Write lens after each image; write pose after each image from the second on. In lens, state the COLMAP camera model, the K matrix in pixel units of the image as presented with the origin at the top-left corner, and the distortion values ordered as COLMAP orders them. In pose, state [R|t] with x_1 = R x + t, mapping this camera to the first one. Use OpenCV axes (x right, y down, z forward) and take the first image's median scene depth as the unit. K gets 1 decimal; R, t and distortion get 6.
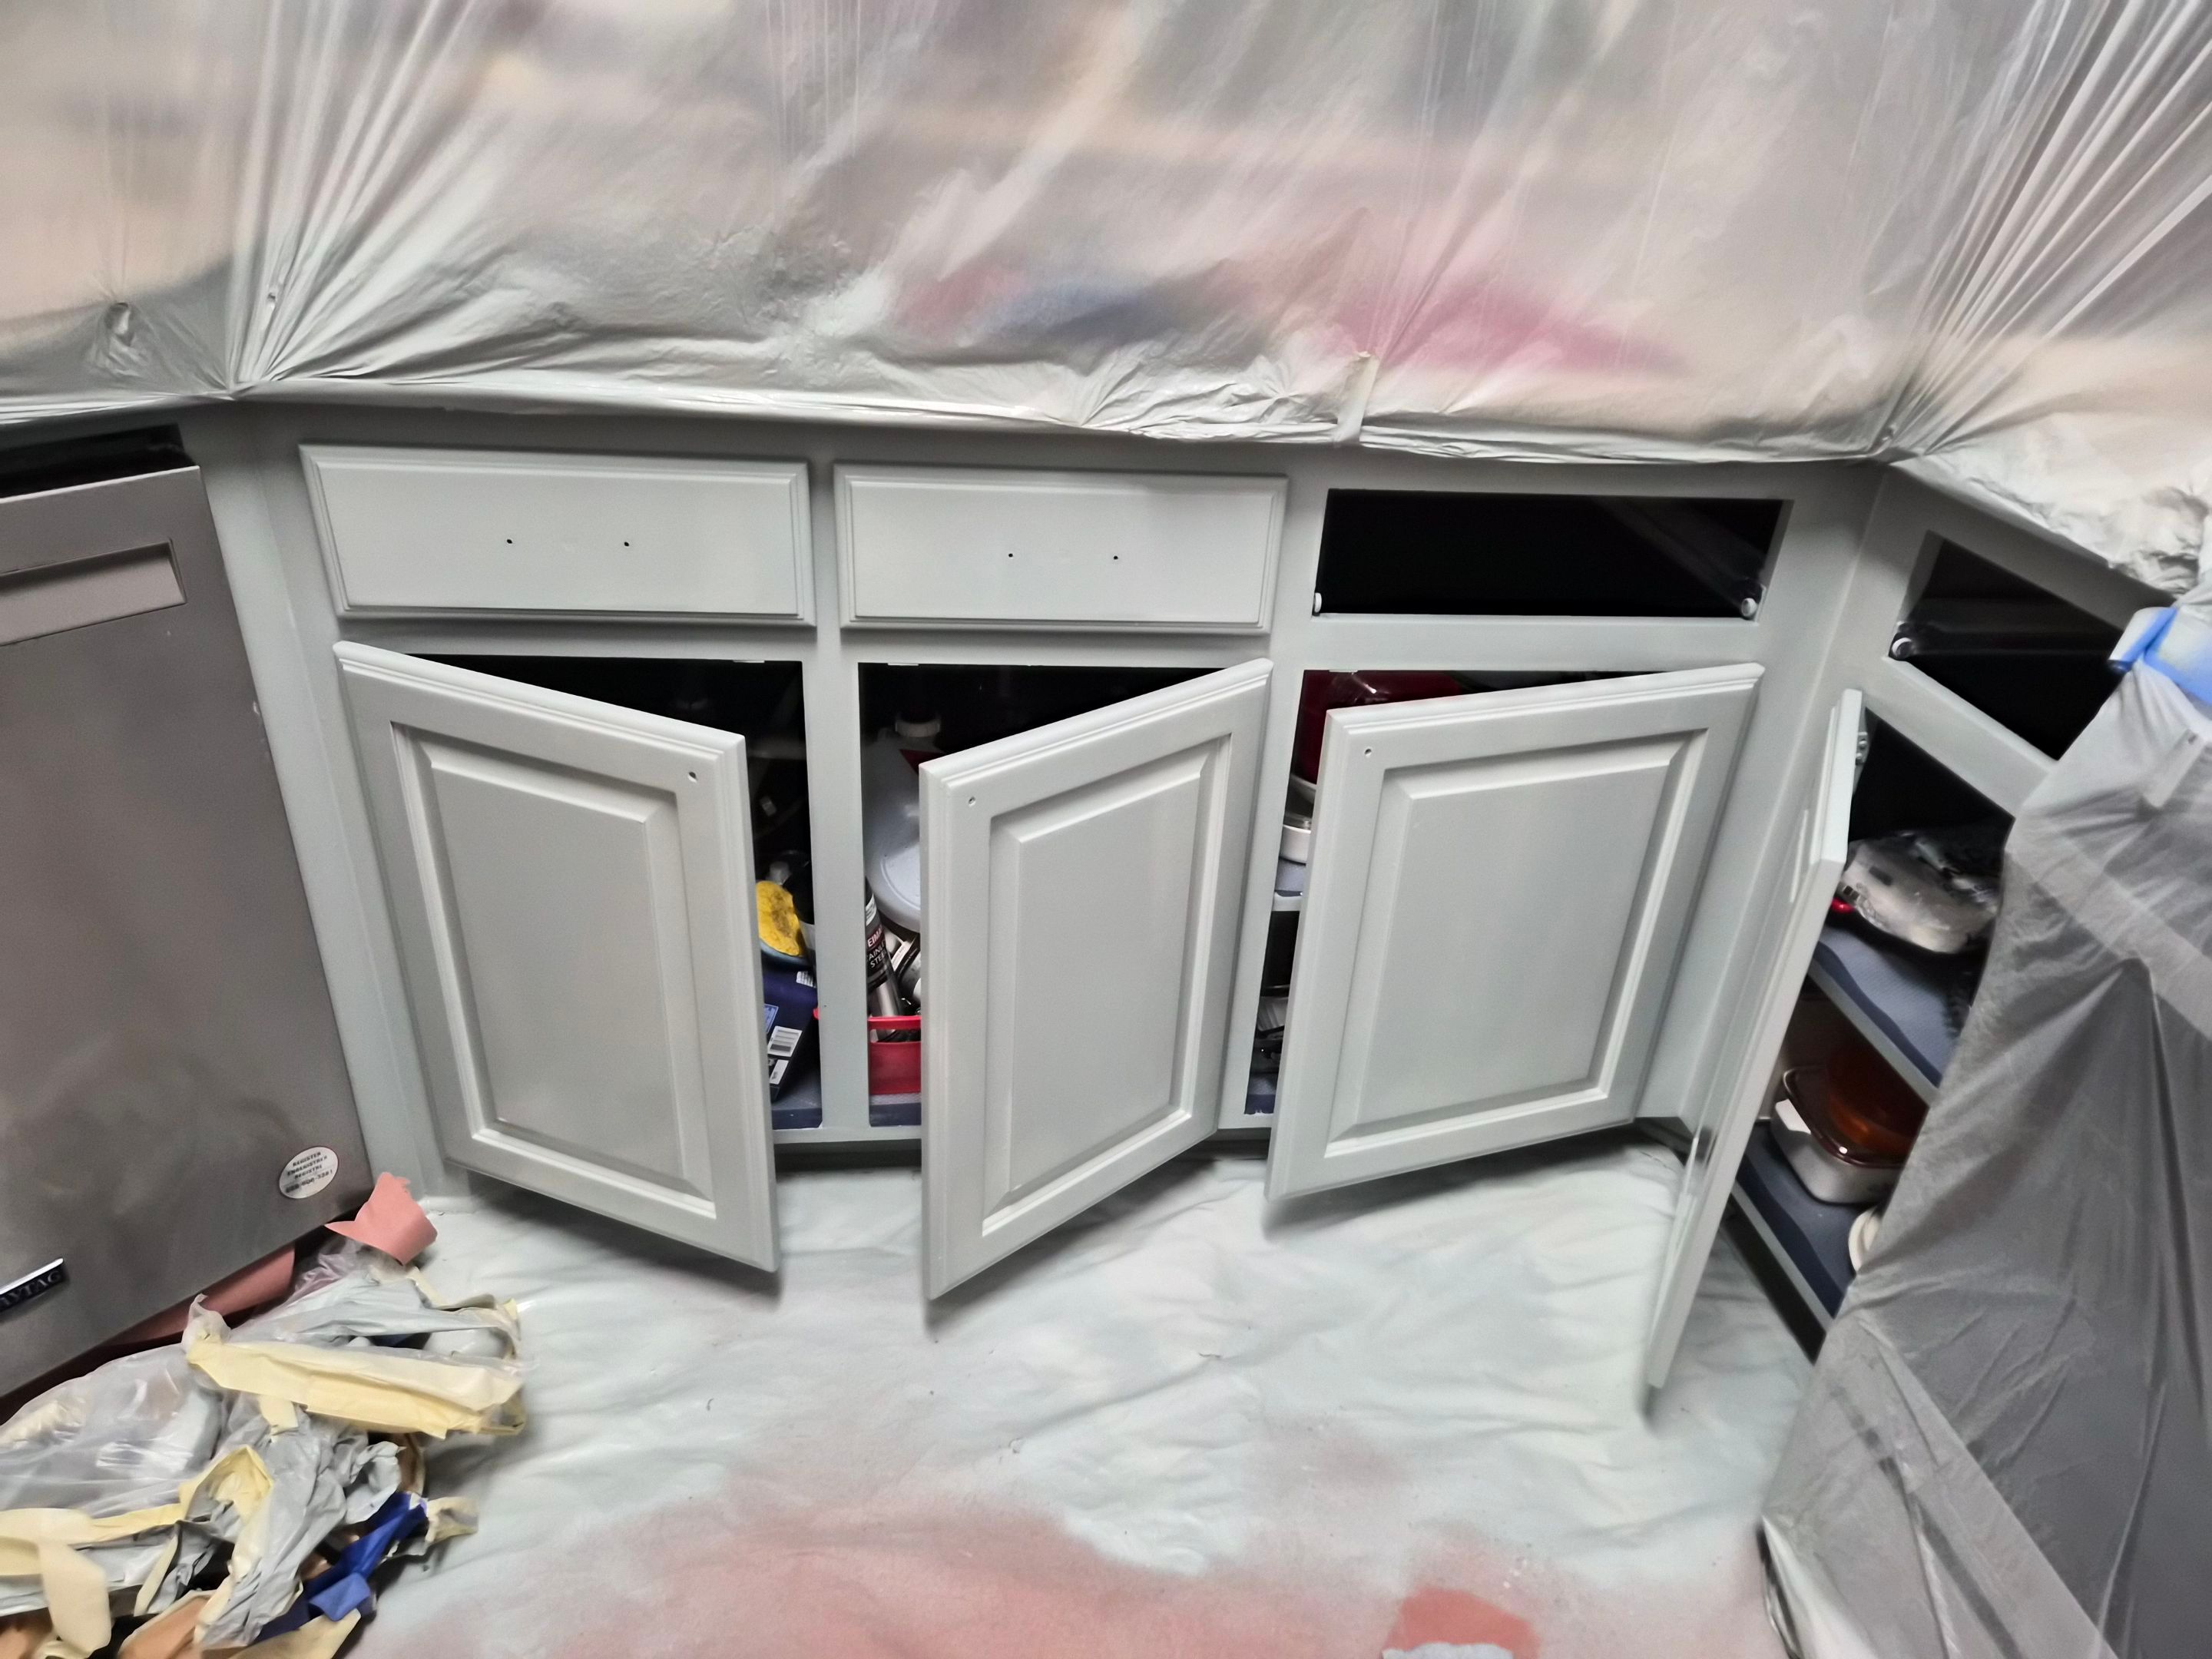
lens RADIAL K [[1501.0, 0, 1109.2], [0, 1501.0, 837.5], [0, 0, 1]] dist [0.052963, -0.036600]
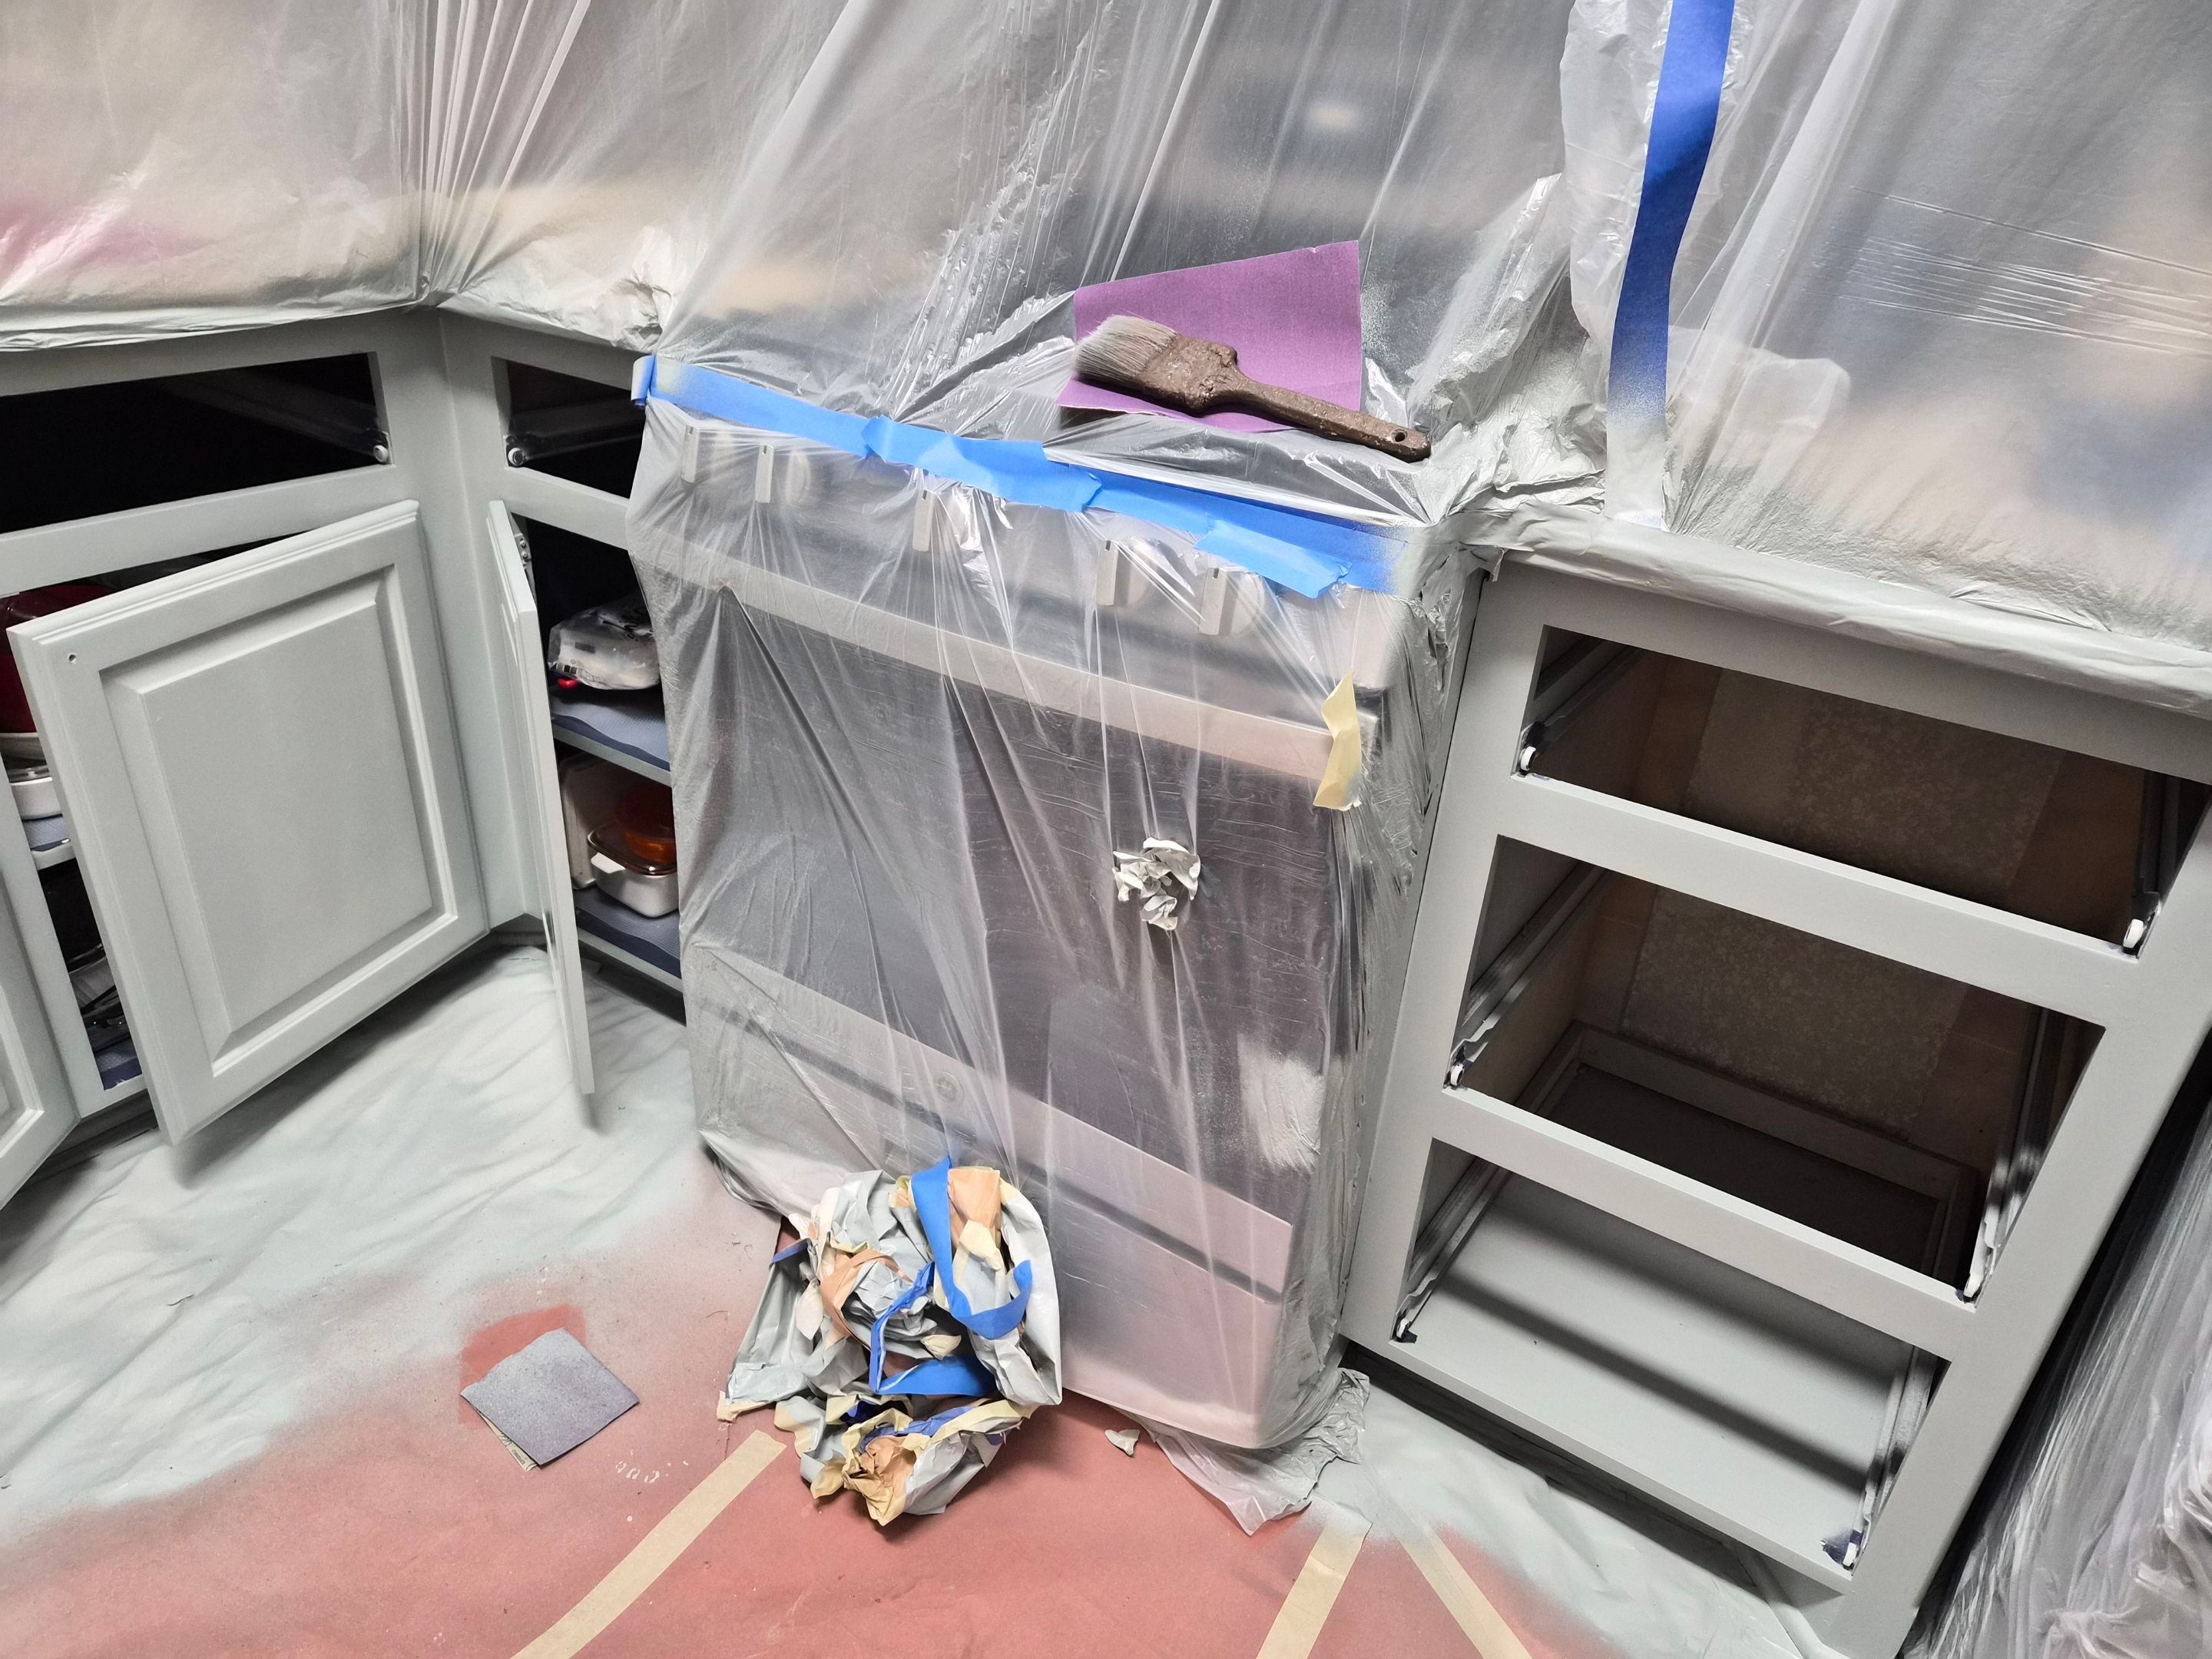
lens RADIAL K [[1501.0, 0, 1109.2], [0, 1501.0, 837.5], [0, 0, 1]] dist [0.052963, -0.036600]
pose [[0.654429, -0.375701, 0.656179, -0.088026], [0.348999, 0.919937, 0.178649, 0.113007], [-0.670762, 0.112094, 0.733153, -0.195008]]
